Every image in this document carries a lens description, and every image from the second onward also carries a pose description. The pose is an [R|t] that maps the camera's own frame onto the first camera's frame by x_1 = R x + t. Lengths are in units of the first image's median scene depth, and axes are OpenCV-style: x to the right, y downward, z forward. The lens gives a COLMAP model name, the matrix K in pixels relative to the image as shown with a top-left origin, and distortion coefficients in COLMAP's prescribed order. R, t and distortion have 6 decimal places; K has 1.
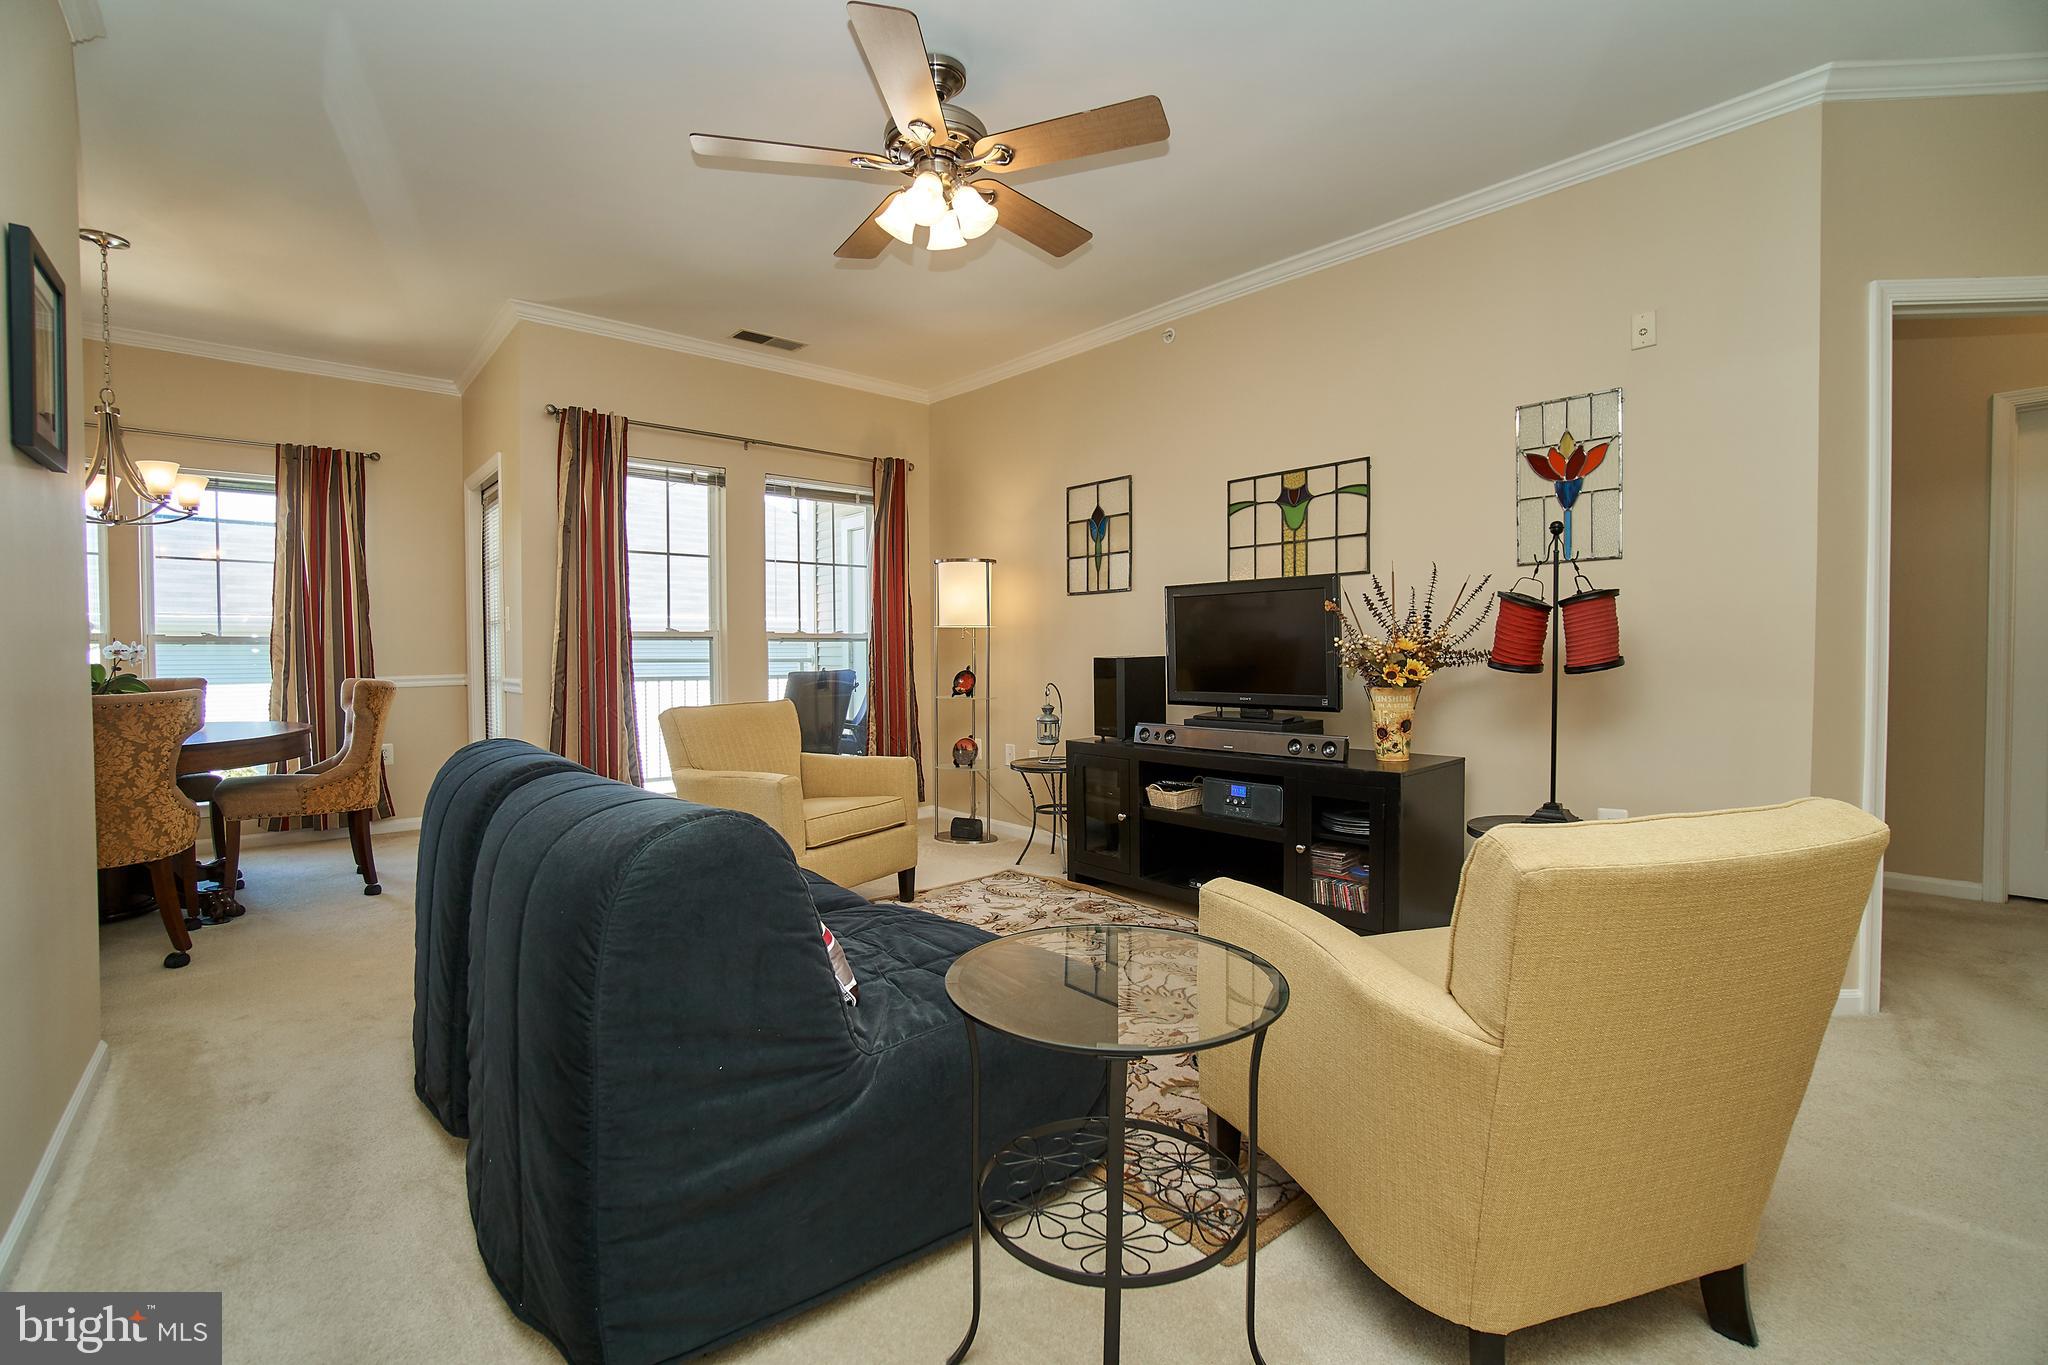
lens RADIAL K [[899.3, 0, 1020.7], [0, 899.3, 673.0], [0, 0, 1]] dist [-0.066258, 0.023789]
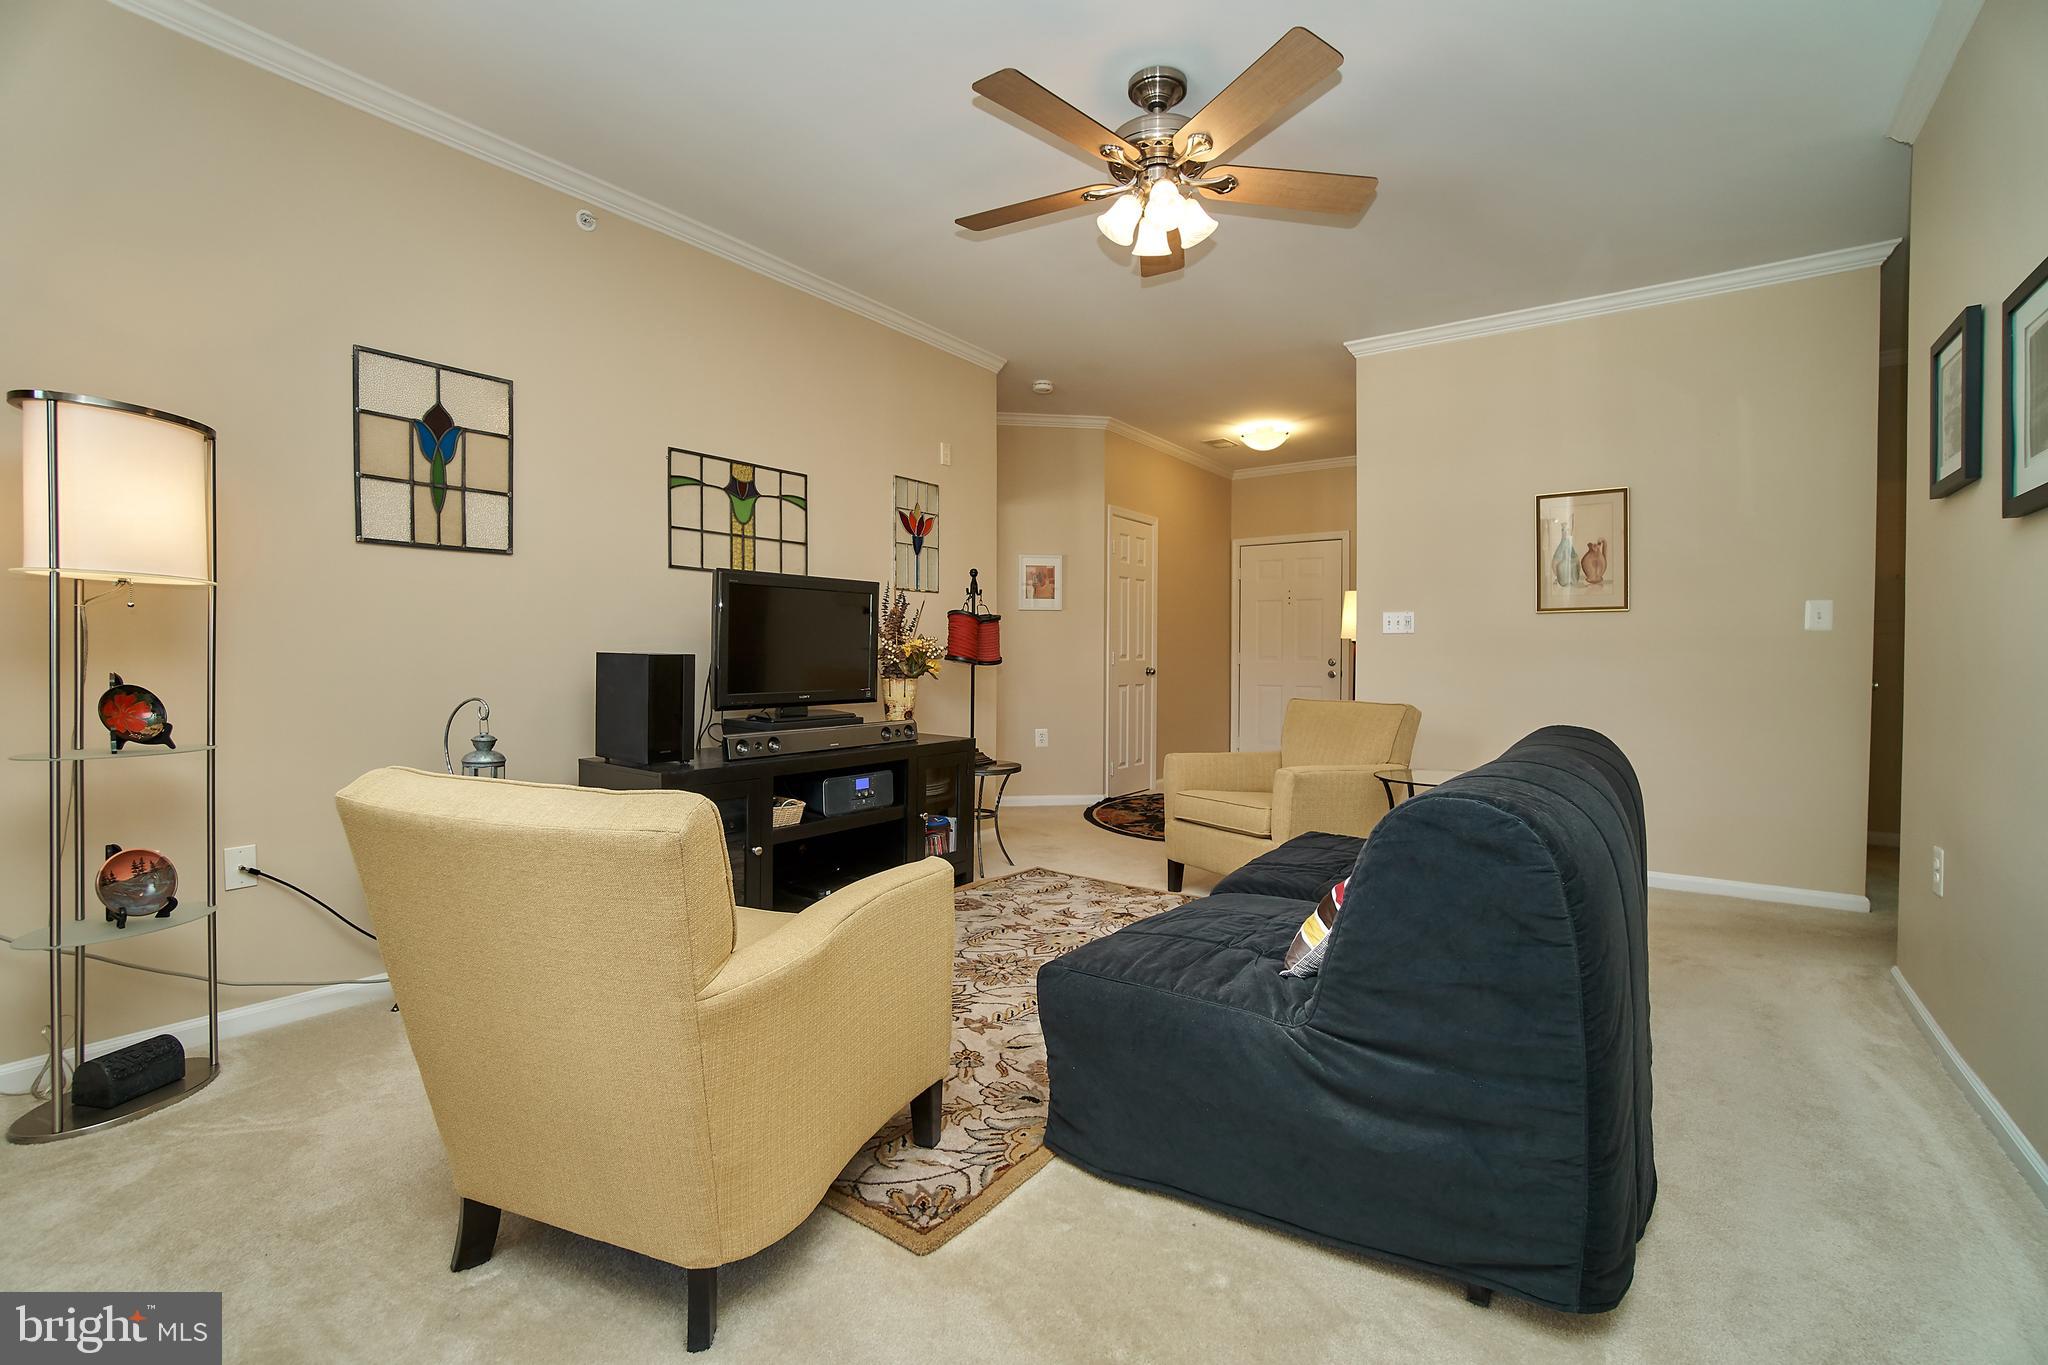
lens RADIAL K [[899.3, 0, 1020.7], [0, 899.3, 673.0], [0, 0, 1]] dist [-0.066258, 0.023789]
pose [[-0.218576, -0.013417, 0.975728, -0.705770], [0.018905, 0.999660, 0.017981, -0.009732], [-0.975637, 0.022376, -0.218248, 0.915425]]
